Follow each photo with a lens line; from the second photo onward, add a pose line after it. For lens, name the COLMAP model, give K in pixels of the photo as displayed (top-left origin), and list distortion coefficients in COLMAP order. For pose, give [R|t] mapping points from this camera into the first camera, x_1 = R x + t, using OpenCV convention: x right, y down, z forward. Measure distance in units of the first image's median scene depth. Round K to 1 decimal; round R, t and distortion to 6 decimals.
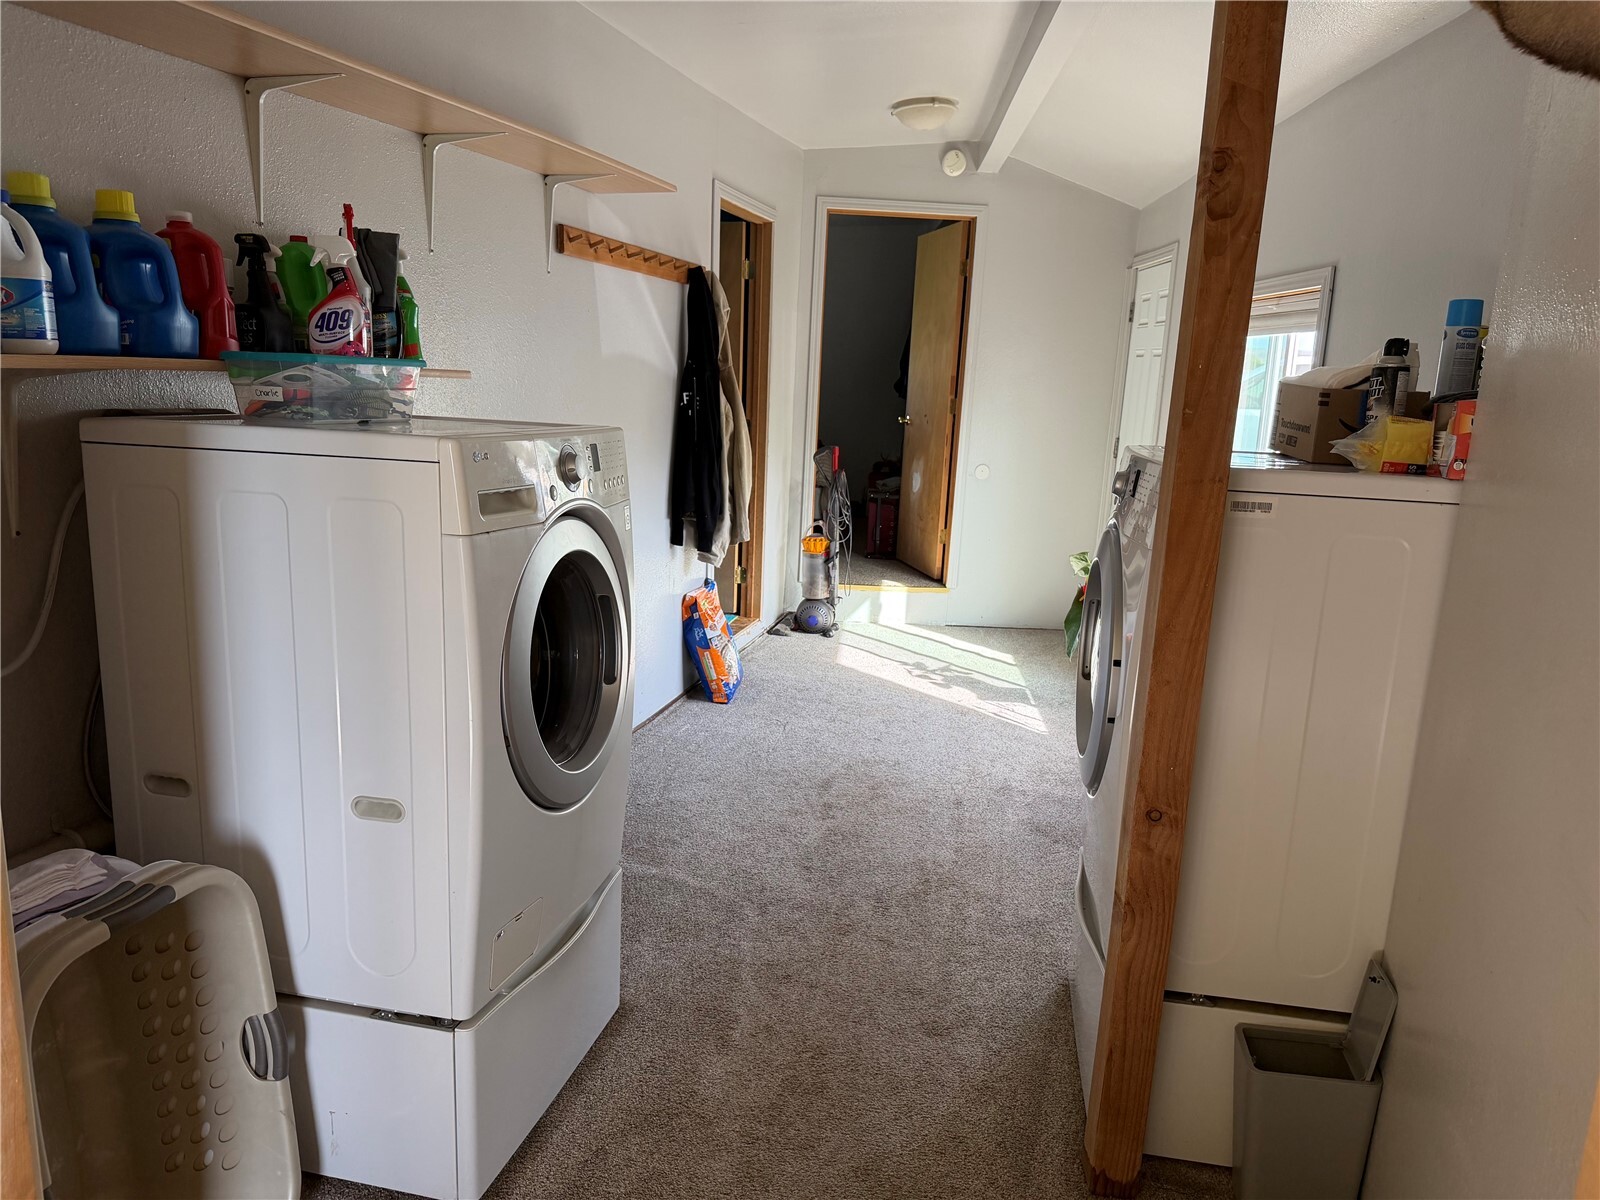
lens RADIAL K [[1110.5, 0, 801.6], [0, 1110.5, 608.0], [0, 0, 1]] dist [0.133067, -0.219466]
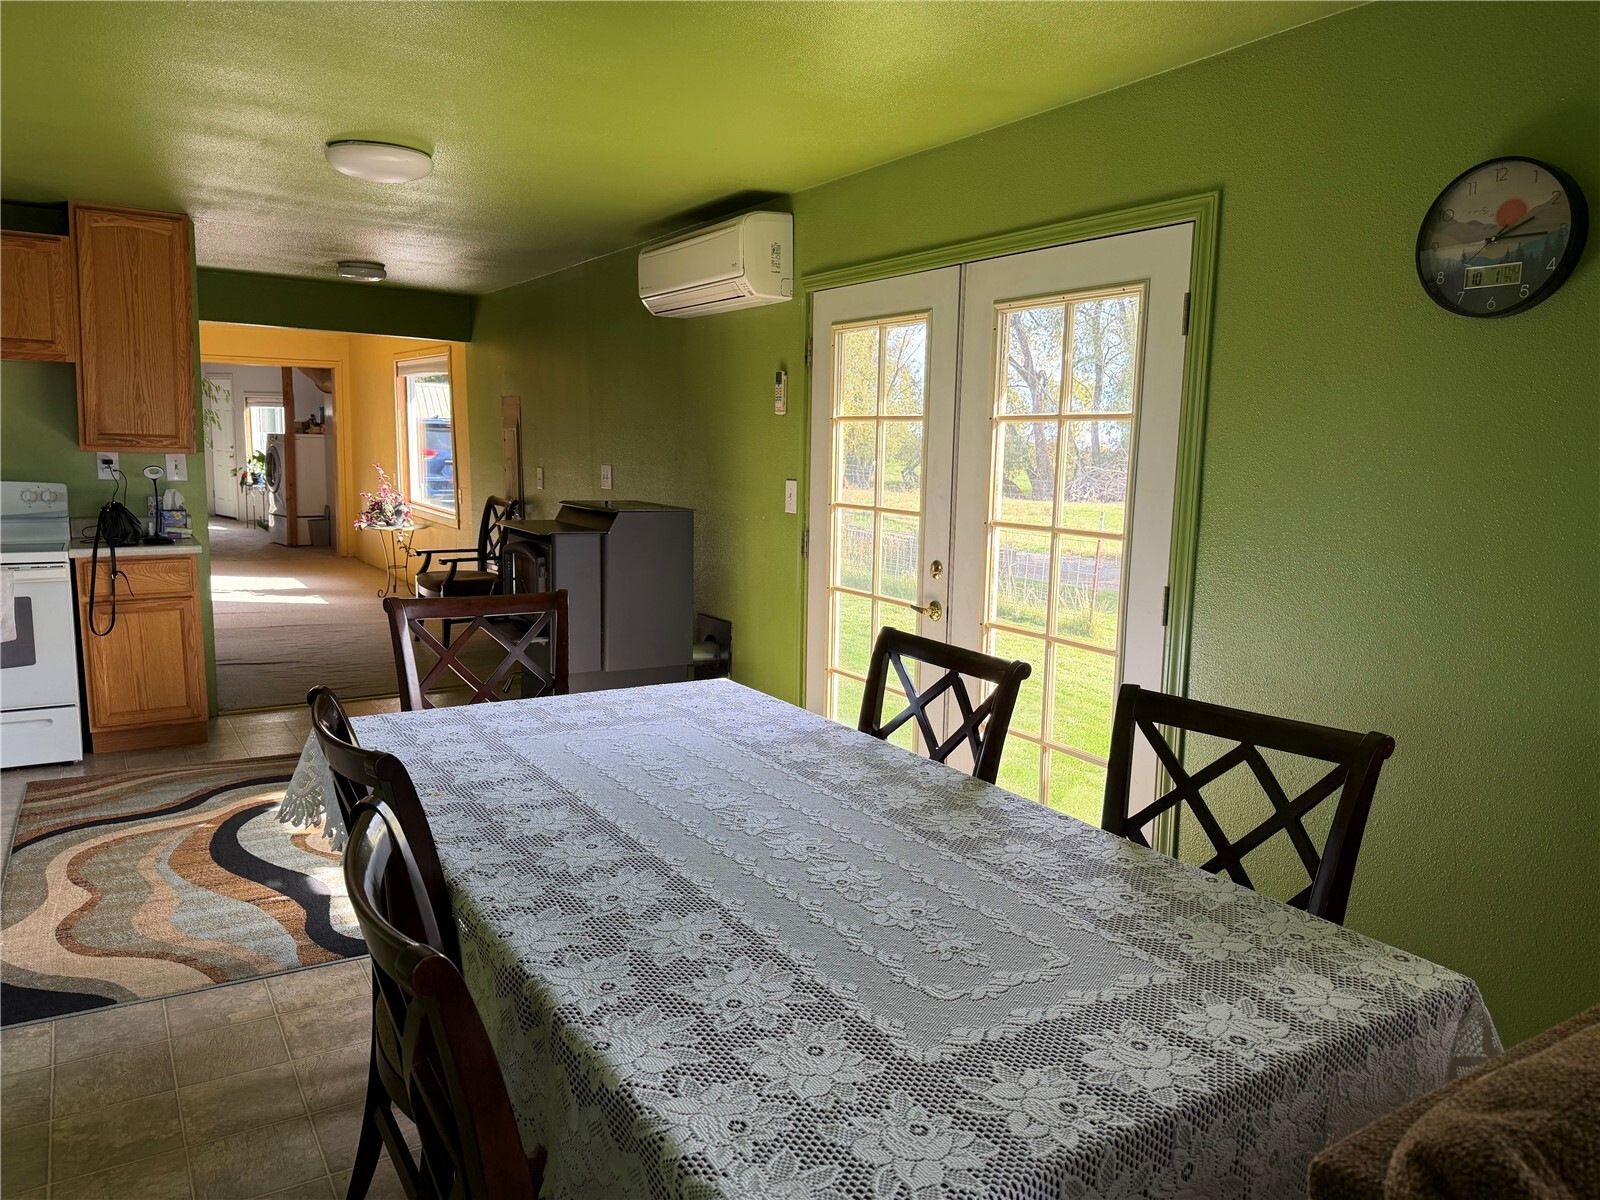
lens RADIAL K [[1135.6, 0, 800.6], [0, 1135.6, 604.3], [0, 0, 1]] dist [0.005929, -0.003528]
pose [[0.627130, -0.136558, 0.766851, -1.449861], [0.160680, 0.986017, 0.044182, 0.505193], [-0.762162, 0.095510, 0.640303, -2.632485]]
